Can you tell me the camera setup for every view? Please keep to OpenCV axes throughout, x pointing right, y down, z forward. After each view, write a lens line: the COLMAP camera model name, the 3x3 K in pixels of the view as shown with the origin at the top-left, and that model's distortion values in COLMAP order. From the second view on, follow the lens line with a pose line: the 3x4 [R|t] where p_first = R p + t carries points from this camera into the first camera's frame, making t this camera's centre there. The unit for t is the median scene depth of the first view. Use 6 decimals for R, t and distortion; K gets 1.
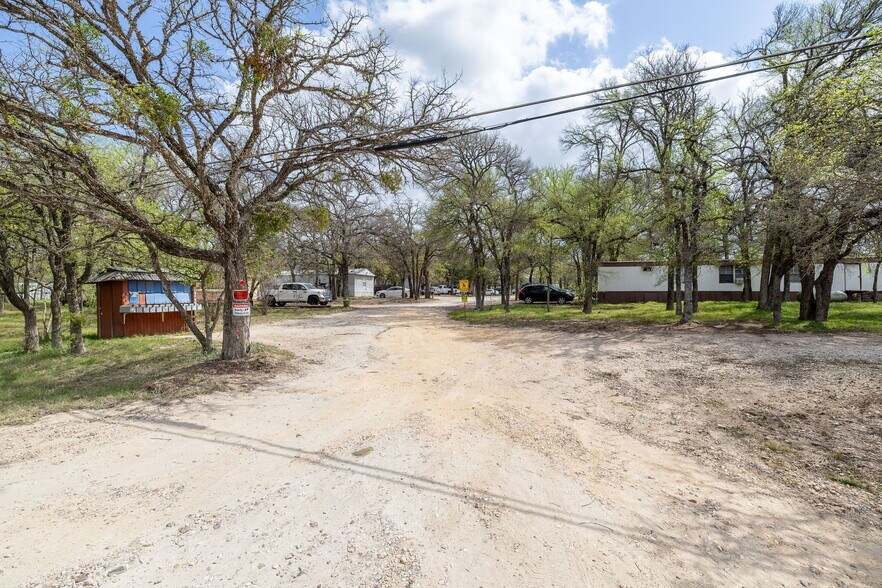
lens RADIAL K [[372.5, 0, 437.8], [0, 372.5, 292.2], [0, 0, 1]] dist [0.003590, -0.000770]
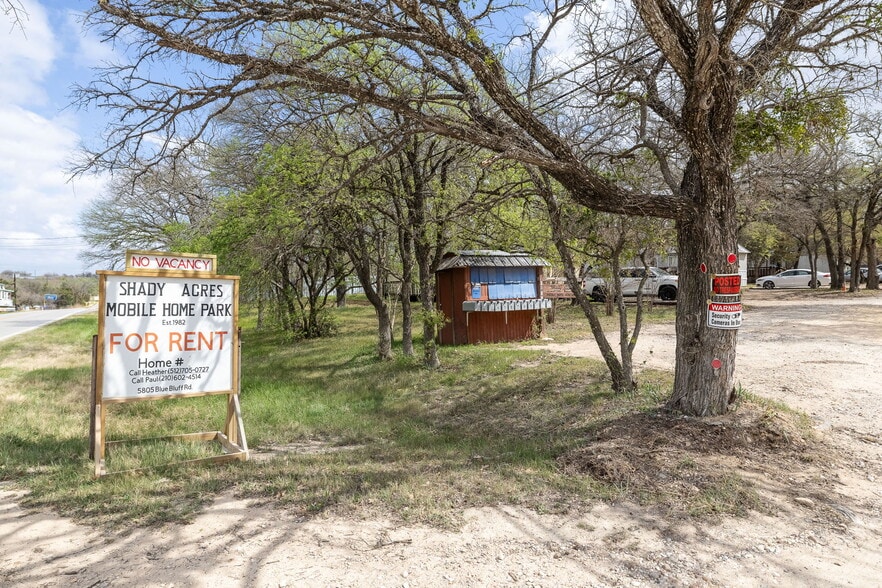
lens RADIAL K [[517.2, 0, 439.9], [0, 517.2, 293.0], [0, 0, 1]] dist [-0.001710, -0.000795]
pose [[0.789168, -0.001138, -0.614177, -0.238573], [0.014840, 0.999742, 0.017216, 0.000797], [0.613998, -0.022700, 0.788981, 0.149317]]
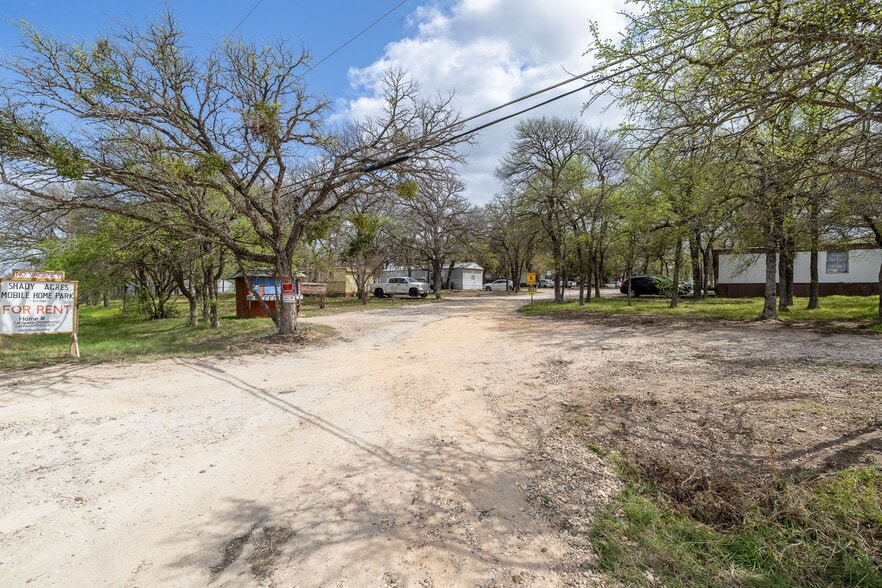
lens RADIAL K [[372.5, 0, 436.3], [0, 372.5, 292.7], [0, 0, 1]] dist [0.003590, -0.000770]
pose [[0.943450, 0.004542, -0.331483, 0.242493], [0.002232, 0.999796, 0.020052, 0.001018], [0.331507, -0.019658, 0.943248, -0.056153]]
